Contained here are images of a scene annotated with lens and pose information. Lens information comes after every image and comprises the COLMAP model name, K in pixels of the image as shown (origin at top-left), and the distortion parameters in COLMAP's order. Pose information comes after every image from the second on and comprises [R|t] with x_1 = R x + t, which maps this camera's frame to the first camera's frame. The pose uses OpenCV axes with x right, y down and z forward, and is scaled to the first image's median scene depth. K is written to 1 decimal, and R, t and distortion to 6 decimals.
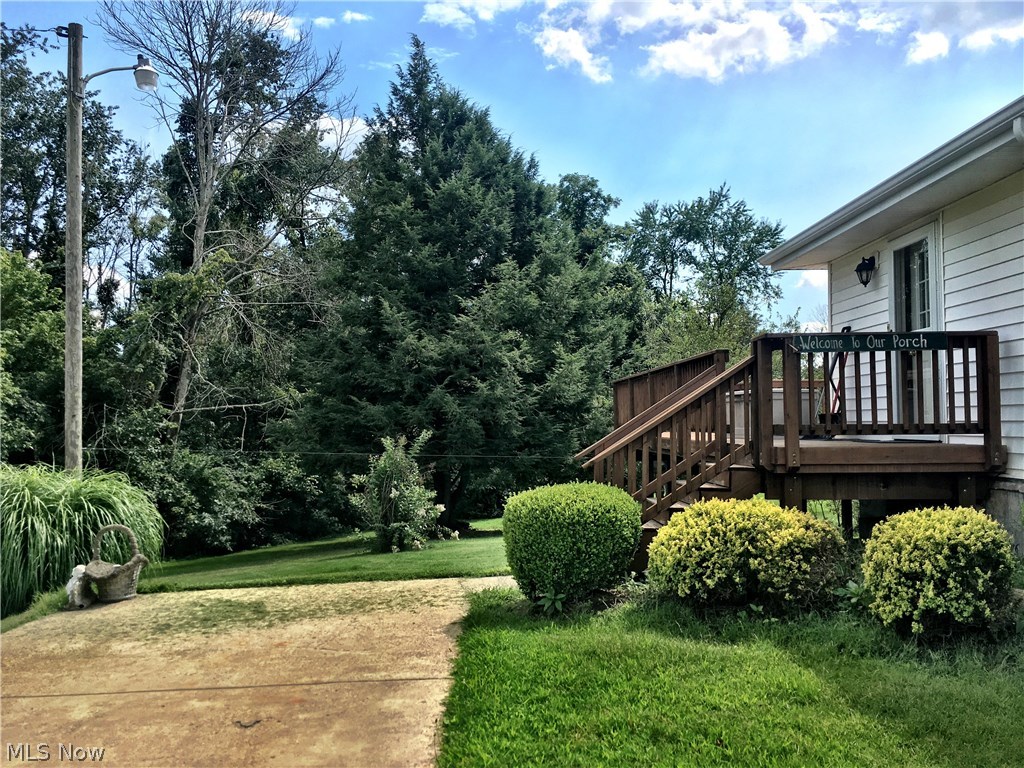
lens RADIAL K [[846.5, 0, 512.0], [0, 846.5, 384.0], [0, 0, 1]] dist [-0.001334, -0.000826]
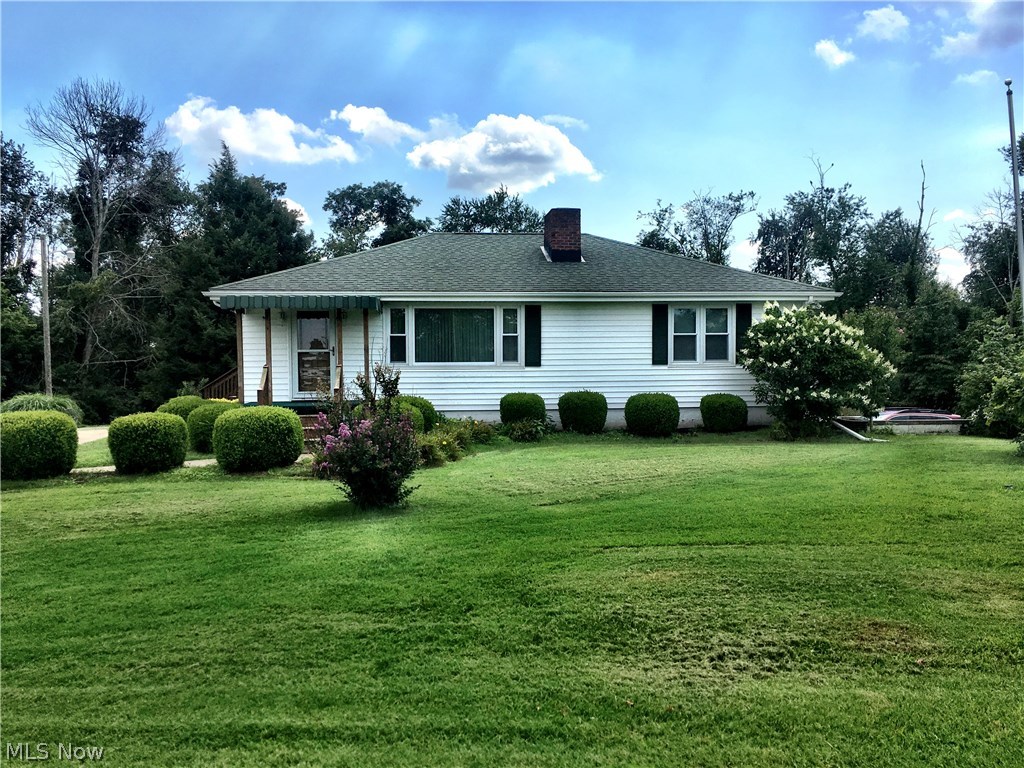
lens RADIAL K [[871.2, 0, 512.0], [0, 871.2, 384.0], [0, 0, 1]] dist [0.039269, 0.000067]
pose [[0.996793, -0.004026, 0.079919, 0.286473], [-0.002134, 0.997041, 0.076843, -0.059310], [-0.079992, -0.076767, 0.993835, -0.745521]]
